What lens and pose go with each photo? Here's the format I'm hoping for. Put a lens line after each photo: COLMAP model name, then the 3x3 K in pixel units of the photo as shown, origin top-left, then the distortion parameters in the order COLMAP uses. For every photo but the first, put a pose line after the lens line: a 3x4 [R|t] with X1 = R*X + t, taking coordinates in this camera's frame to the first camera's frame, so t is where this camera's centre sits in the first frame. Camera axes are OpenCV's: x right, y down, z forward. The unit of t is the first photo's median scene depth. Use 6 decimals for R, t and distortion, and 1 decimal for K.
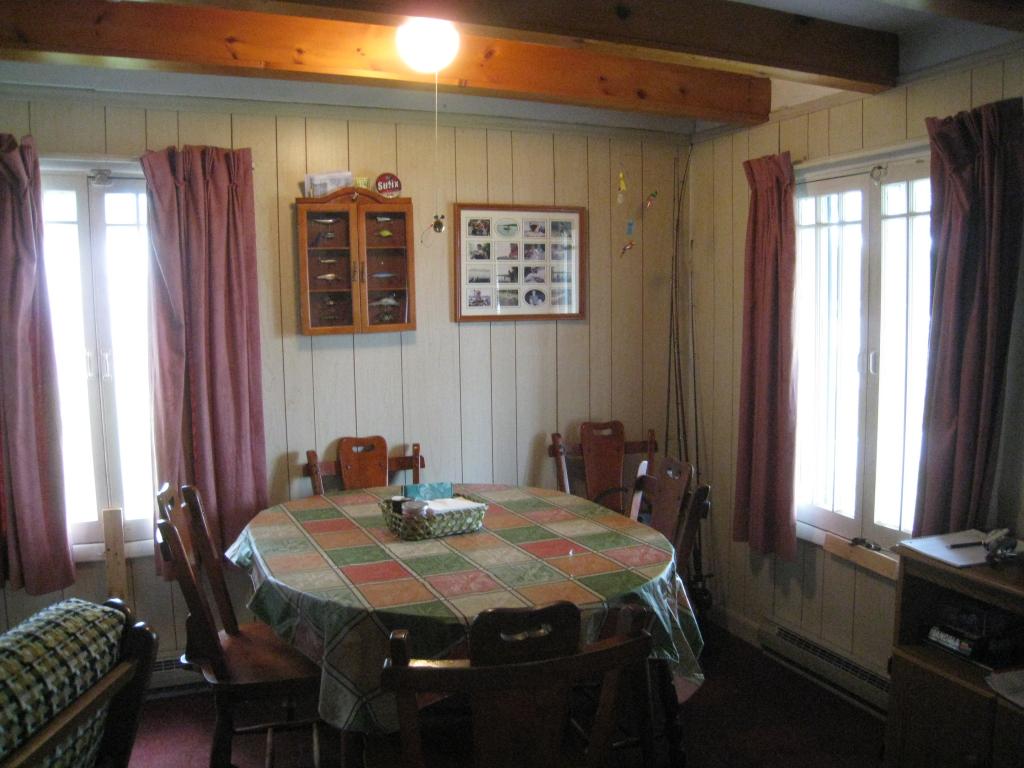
lens RADIAL K [[854.1, 0, 511.7], [0, 854.1, 381.2], [0, 0, 1]] dist [-0.065781, -0.000788]
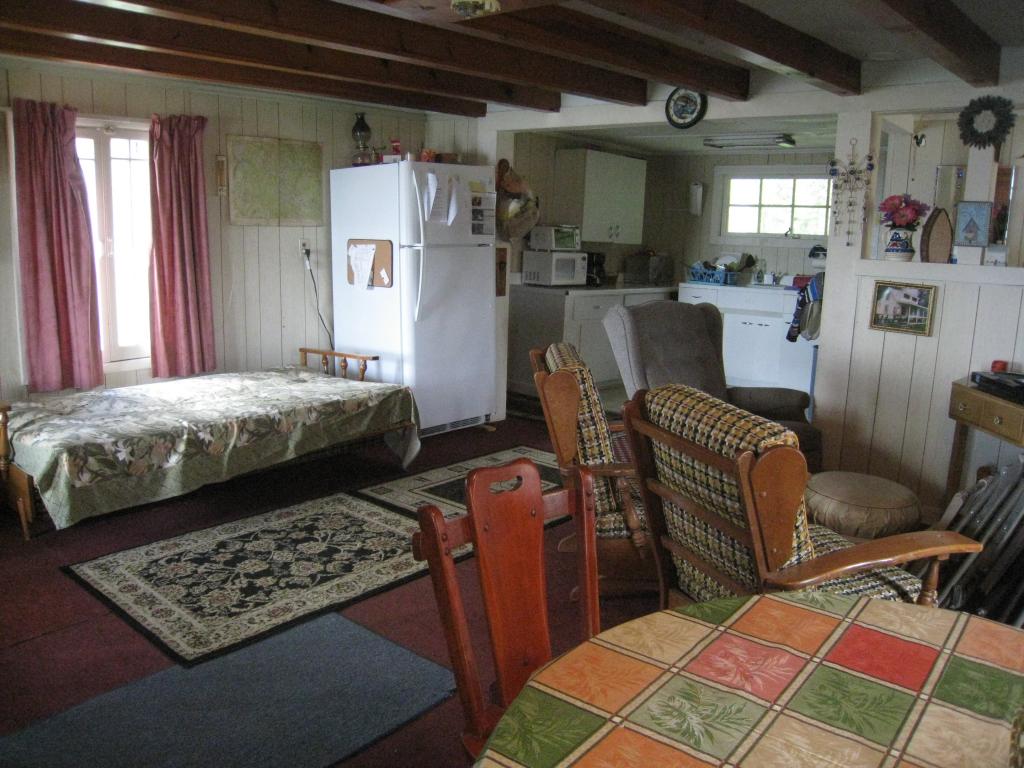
lens RADIAL K [[854.1, 0, 513.1], [0, 854.1, 381.0], [0, 0, 1]] dist [-0.065781, -0.000788]
pose [[-0.898630, 0.079465, -0.431449, 0.370713], [-0.056628, 0.954220, 0.293696, -0.154434], [0.435036, 0.288357, -0.852991, 1.420804]]
